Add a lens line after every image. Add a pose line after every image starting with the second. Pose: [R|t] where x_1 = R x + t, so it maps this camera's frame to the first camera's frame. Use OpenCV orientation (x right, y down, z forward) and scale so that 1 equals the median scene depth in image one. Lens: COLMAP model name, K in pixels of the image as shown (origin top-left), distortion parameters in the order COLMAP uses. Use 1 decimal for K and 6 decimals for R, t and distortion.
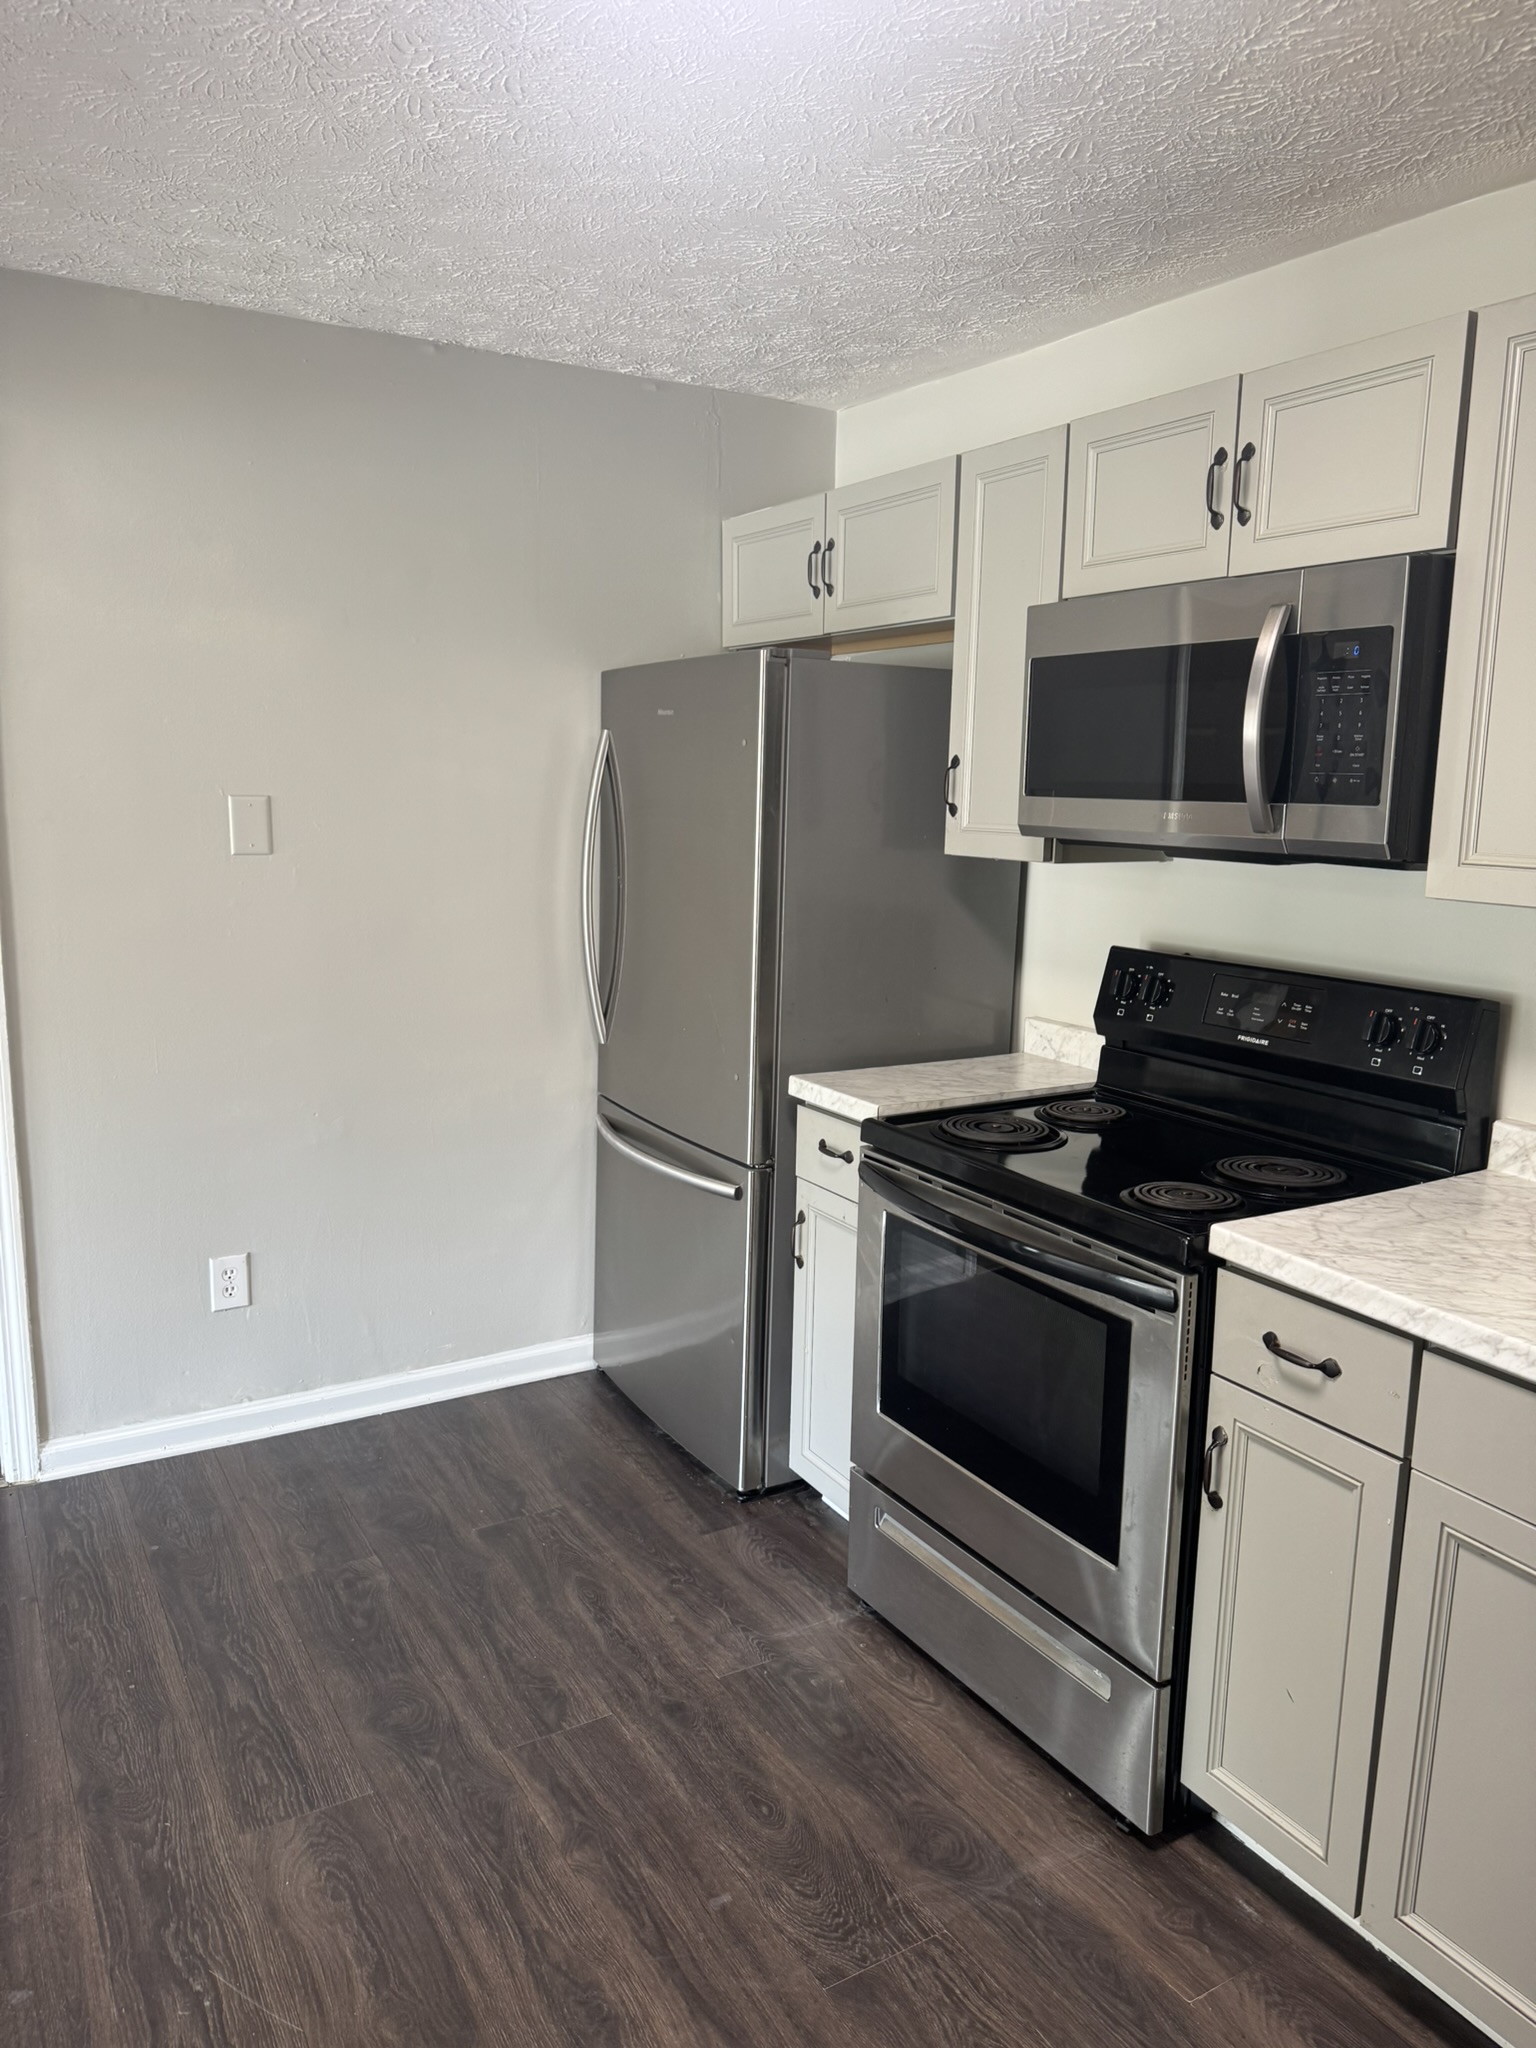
lens RADIAL K [[1444.3, 0, 768.9], [0, 1444.3, 1017.6], [0, 0, 1]] dist [-0.004739, -0.007538]
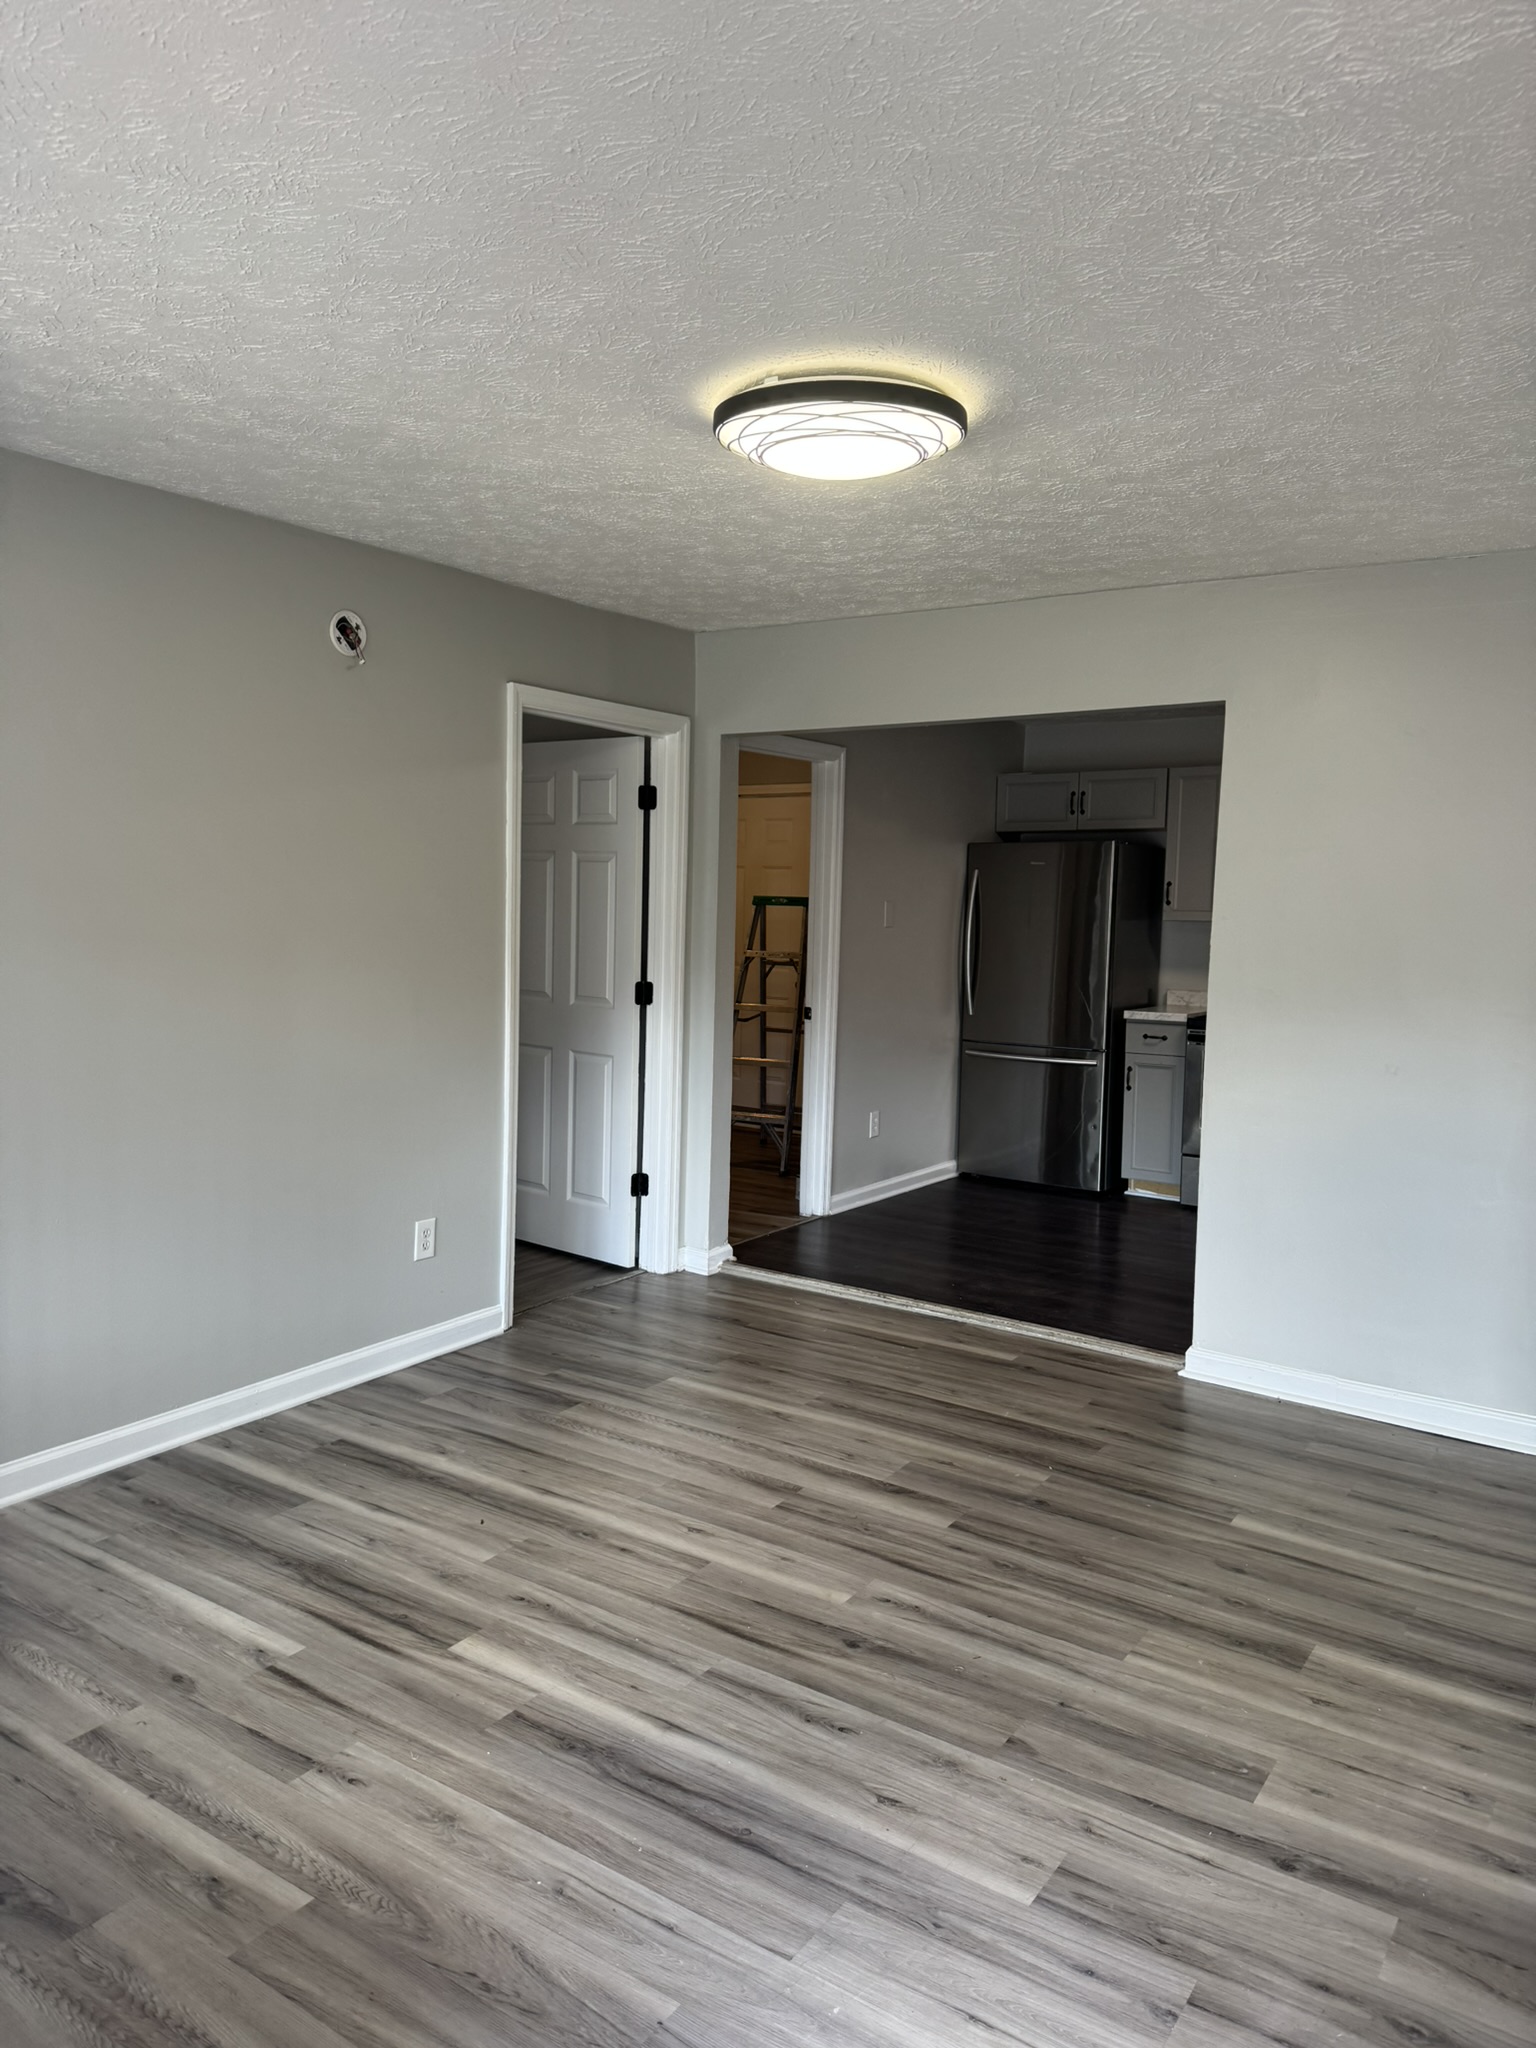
lens RADIAL K [[1431.3, 0, 768.0], [0, 1431.3, 1024.0], [0, 0, 1]] dist [0.119149, -0.144181]
pose [[0.910032, -0.036871, 0.412896, -2.259368], [0.066205, 0.996179, -0.056958, 0.235425], [-0.409218, 0.079169, 0.908996, -1.440964]]
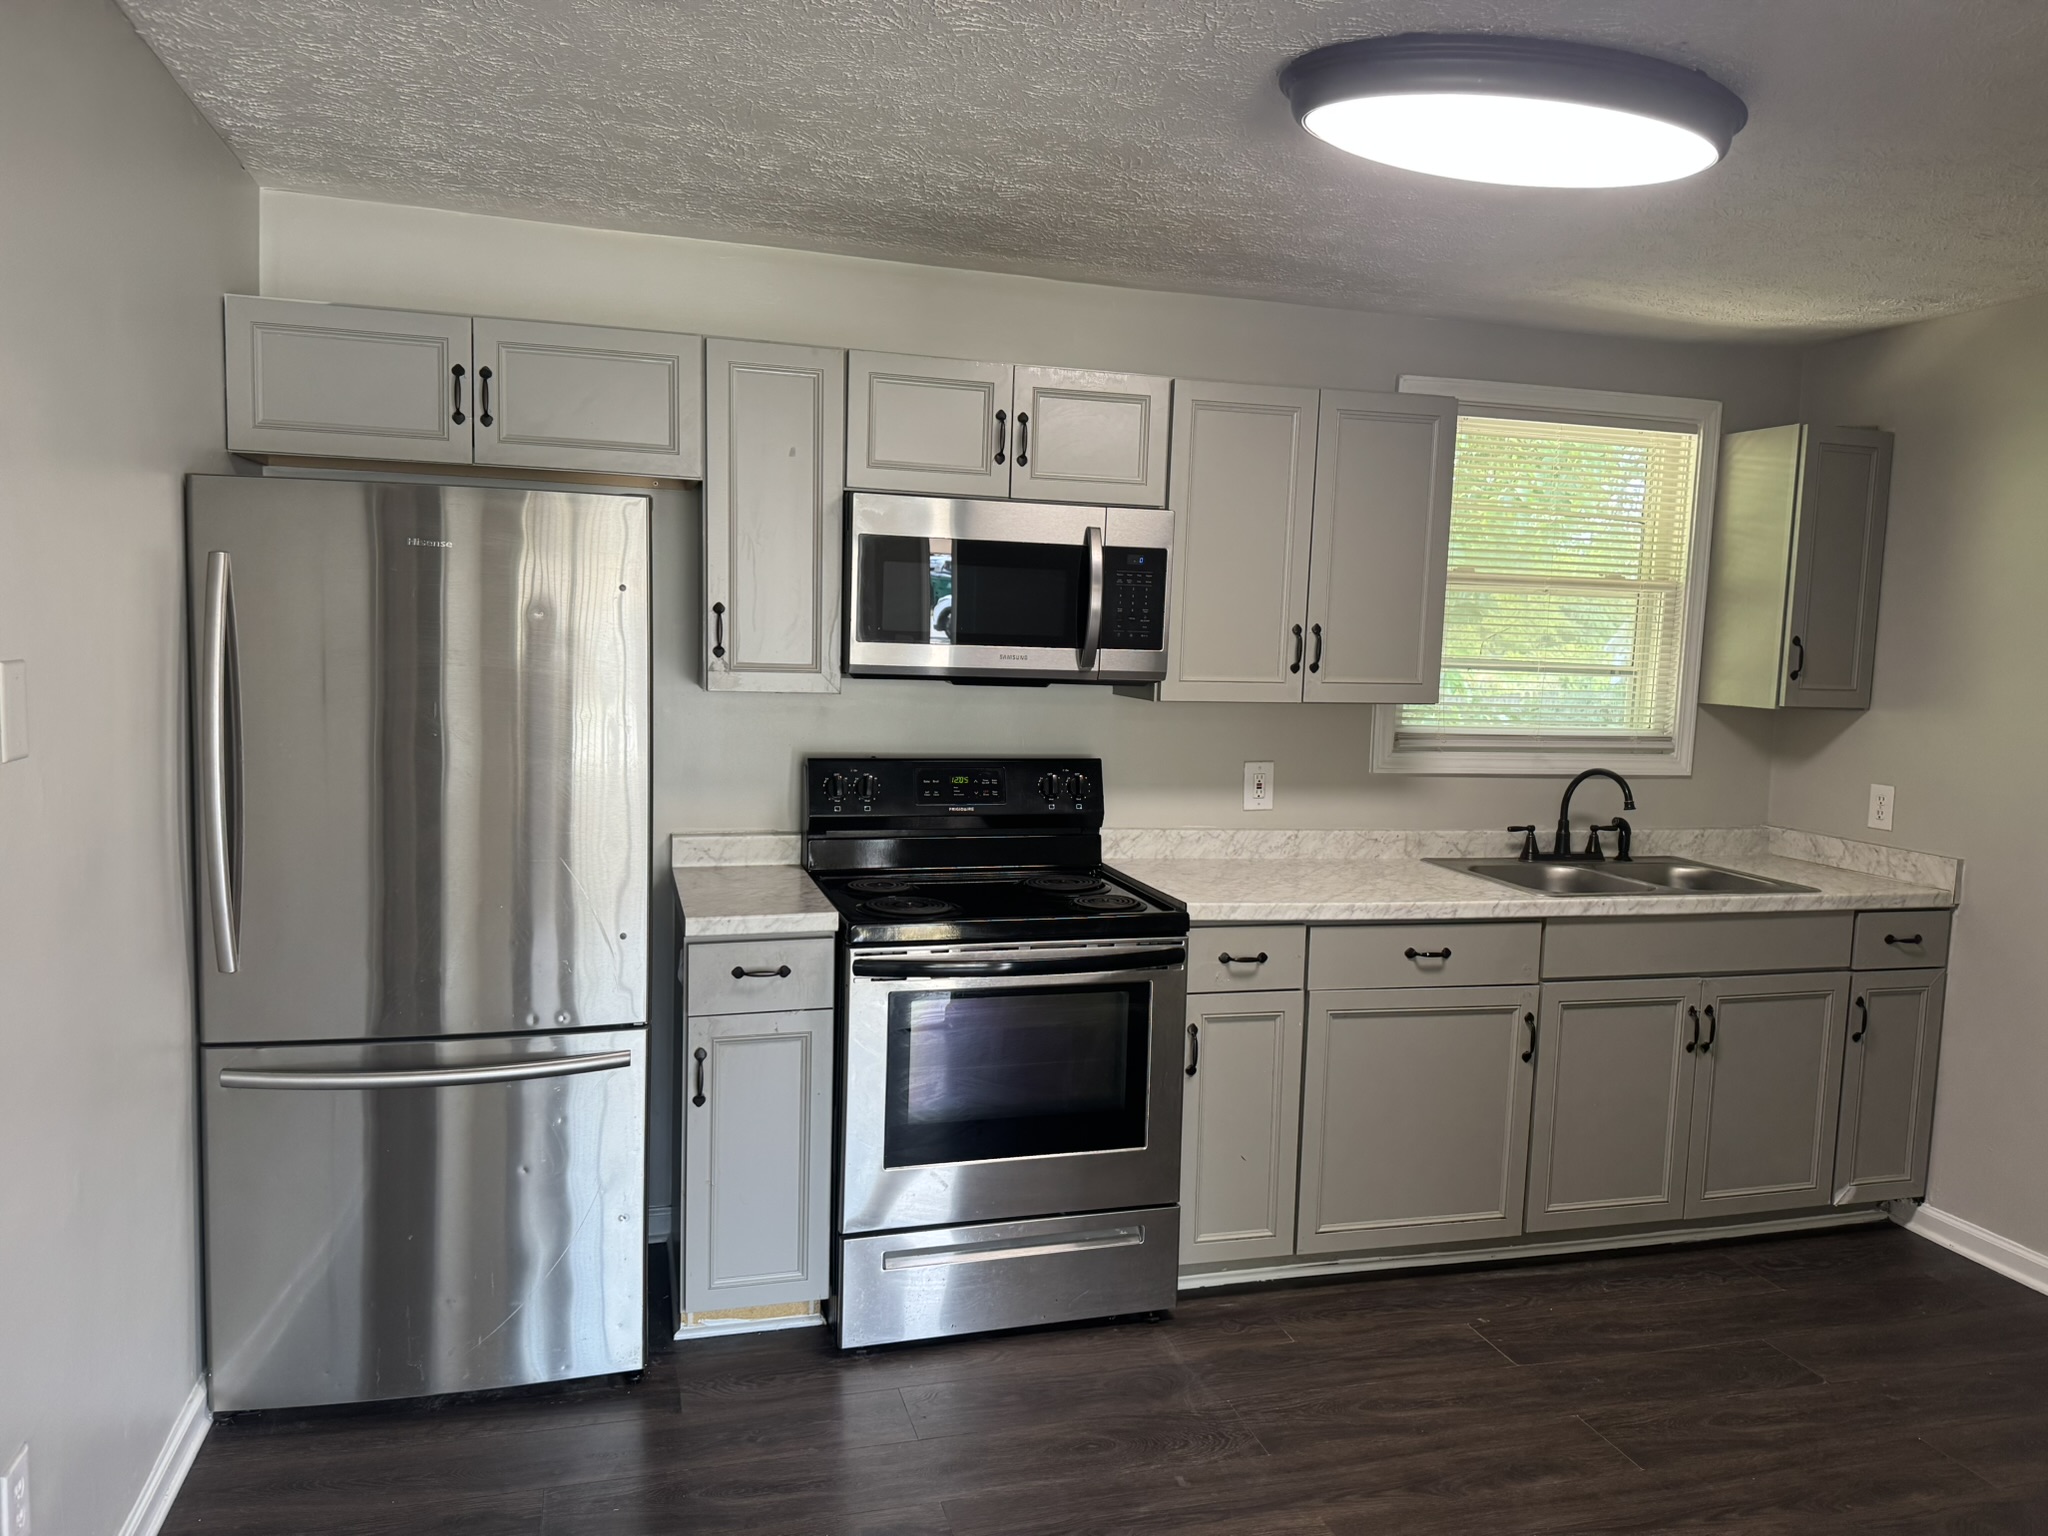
lens RADIAL K [[1444.8, 0, 1023.9], [0, 1444.8, 757.9], [0, 0, 1]] dist [0.109451, -0.153946]
pose [[0.257848, -0.098450, 0.961157, -1.296703], [0.133663, 0.988865, 0.065431, -0.152385], [-0.956895, 0.111600, 0.268136, 0.695318]]
